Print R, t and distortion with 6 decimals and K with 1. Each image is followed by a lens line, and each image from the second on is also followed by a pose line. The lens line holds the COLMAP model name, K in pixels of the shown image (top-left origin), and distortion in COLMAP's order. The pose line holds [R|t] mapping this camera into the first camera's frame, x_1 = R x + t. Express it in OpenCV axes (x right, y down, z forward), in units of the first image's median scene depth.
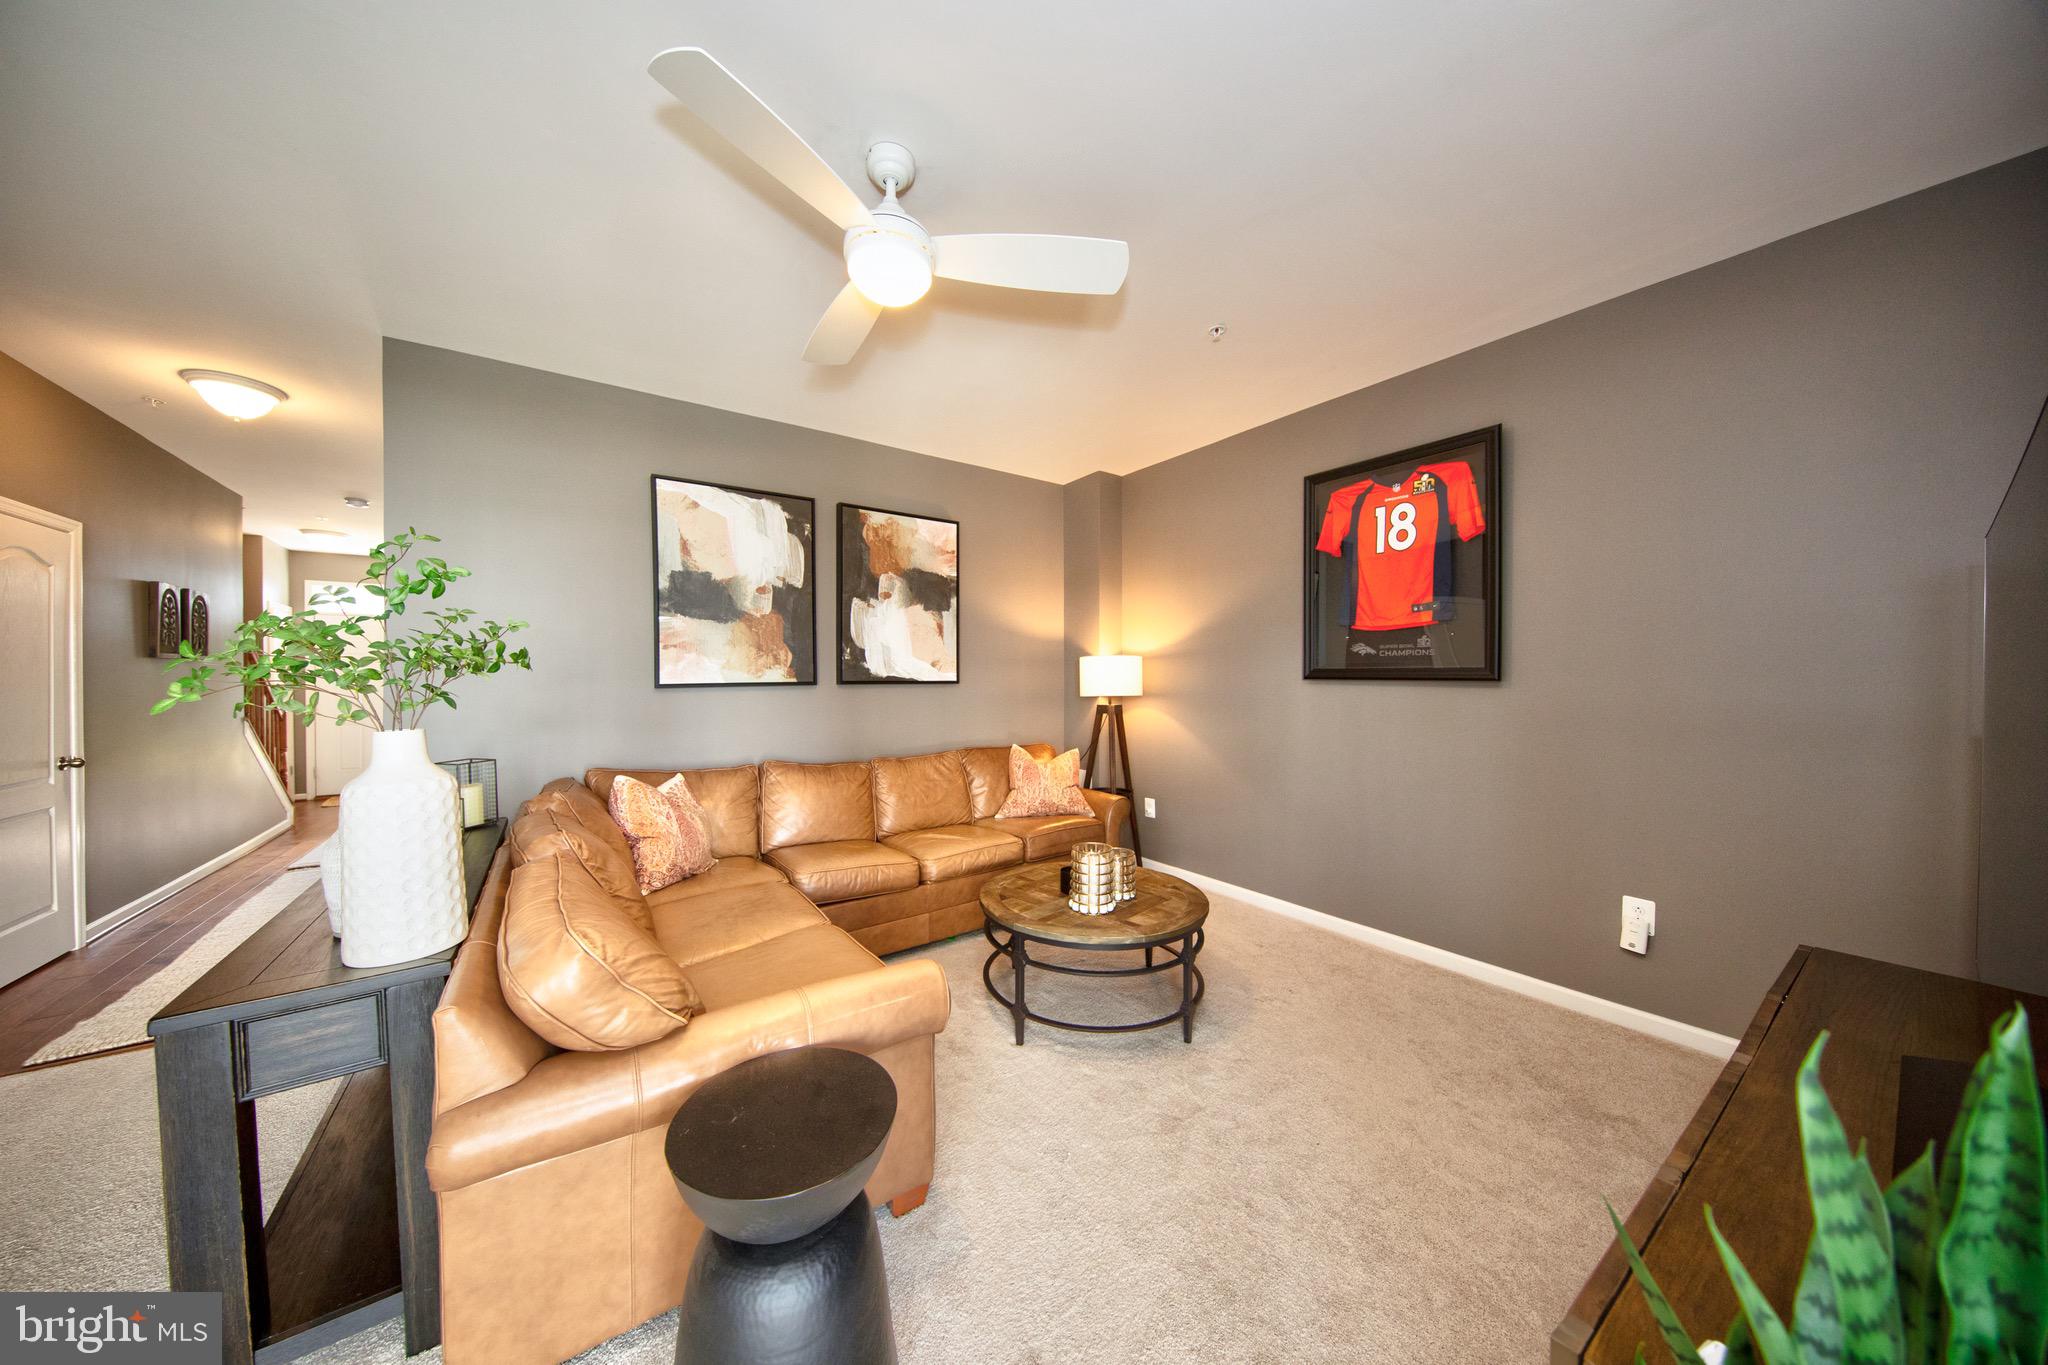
lens RADIAL K [[653.4, 0, 1014.4], [0, 653.4, 683.7], [0, 0, 1]] dist [-0.000455, -0.000134]
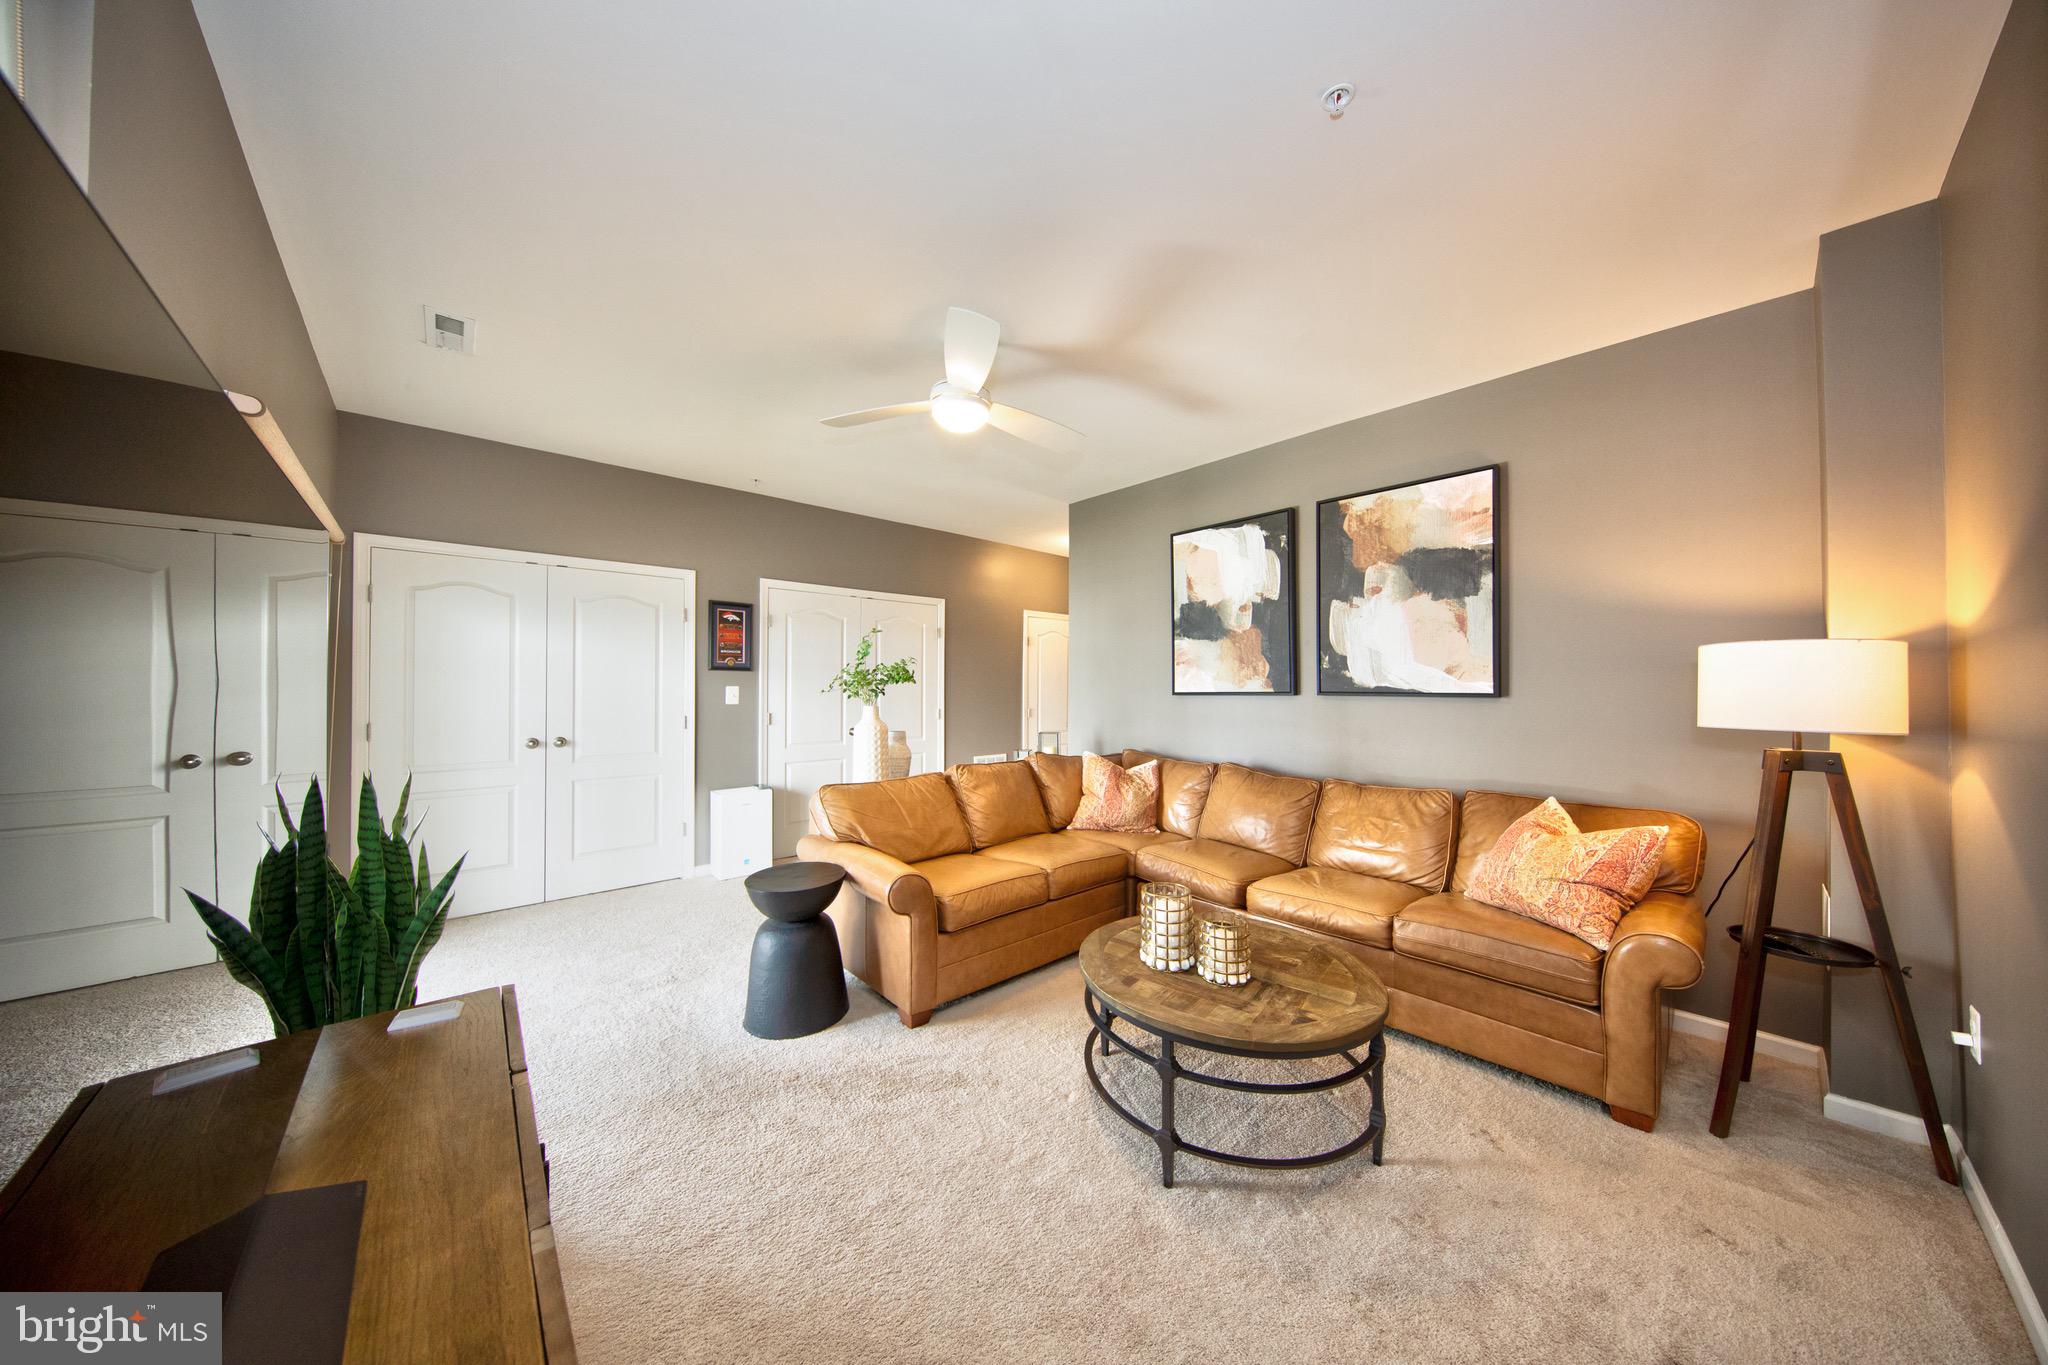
lens RADIAL K [[653.4, 0, 1014.9], [0, 653.4, 680.5], [0, 0, 1]] dist [-0.000455, -0.000134]
pose [[0.094567, -0.009249, -0.995476, 0.636438], [-0.011789, 0.999876, -0.010410, -0.005024], [0.995449, 0.012720, 0.094447, 0.488044]]
